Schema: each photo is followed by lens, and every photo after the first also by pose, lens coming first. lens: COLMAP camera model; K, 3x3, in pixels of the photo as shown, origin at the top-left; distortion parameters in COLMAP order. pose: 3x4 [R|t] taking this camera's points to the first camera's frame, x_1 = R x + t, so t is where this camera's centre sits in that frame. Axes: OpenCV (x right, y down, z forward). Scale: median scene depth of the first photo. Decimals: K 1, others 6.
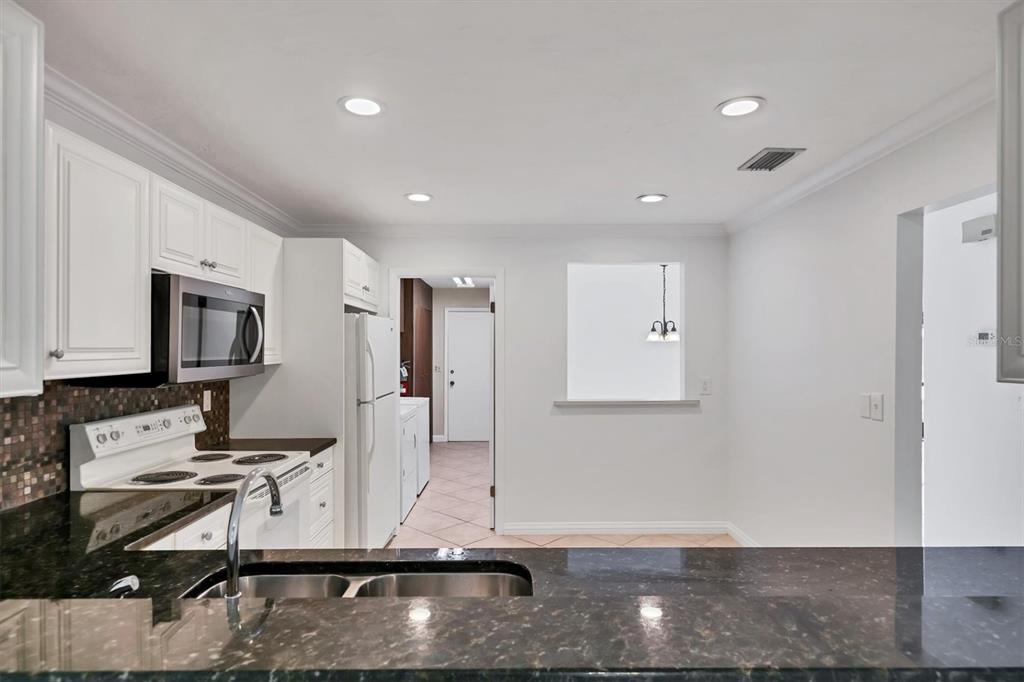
lens RADIAL K [[544.3, 0, 512.0], [0, 544.3, 341.0], [0, 0, 1]] dist [-0.003086, -0.001930]
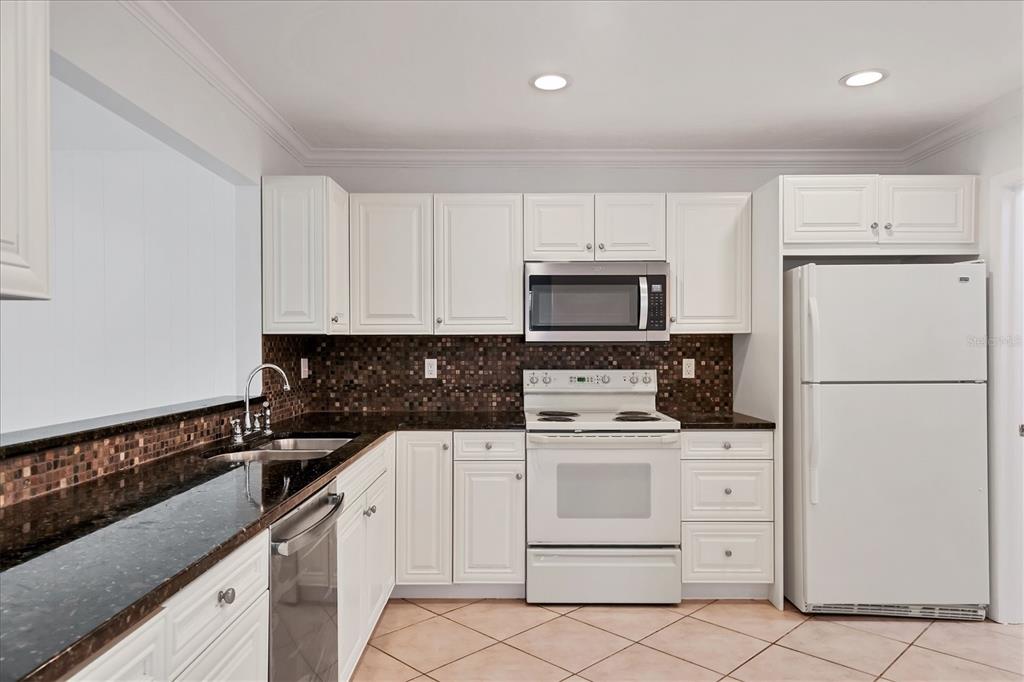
lens RADIAL K [[687.0, 0, 495.6], [0, 687.0, 347.6], [0, 0, 1]] dist [-0.001421, -0.000670]
pose [[-0.014463, 0.001937, -0.999894, 1.177110], [0.018700, 0.999824, 0.001666, 0.091439], [0.999721, -0.018674, -0.014496, 0.979445]]
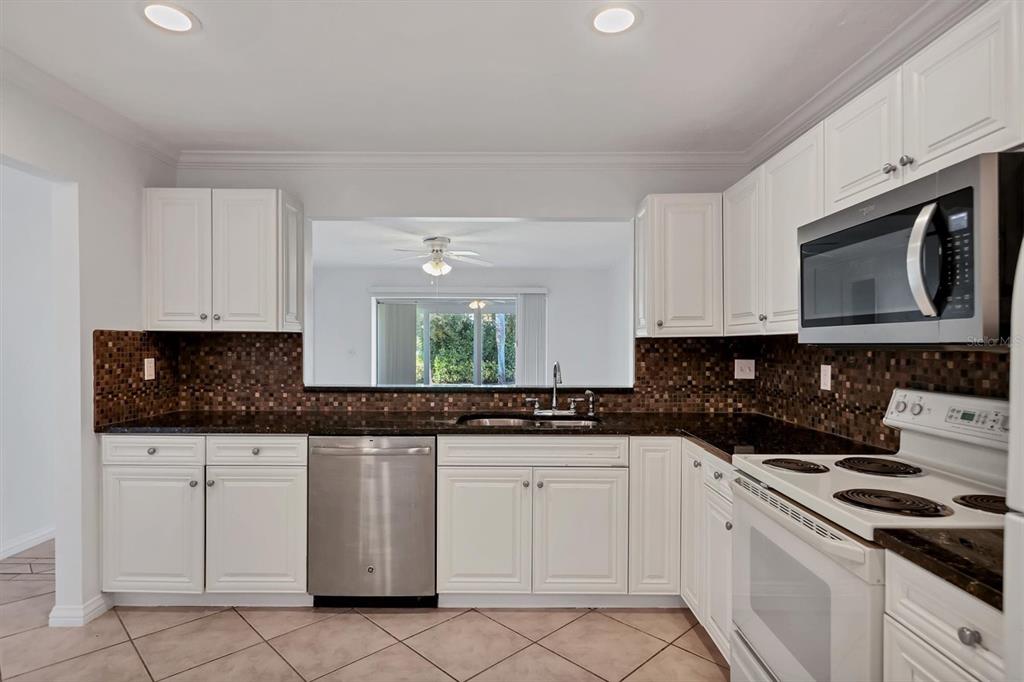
lens RADIAL K [[544.3, 0, 512.0], [0, 544.3, 341.0], [0, 0, 1]] dist [-0.003086, -0.001930]
pose [[-0.999900, 0.000023, 0.014107, -0.137555], [-0.000302, 0.999736, -0.022996, 0.098052], [-0.014103, -0.022998, -0.999636, 2.016084]]
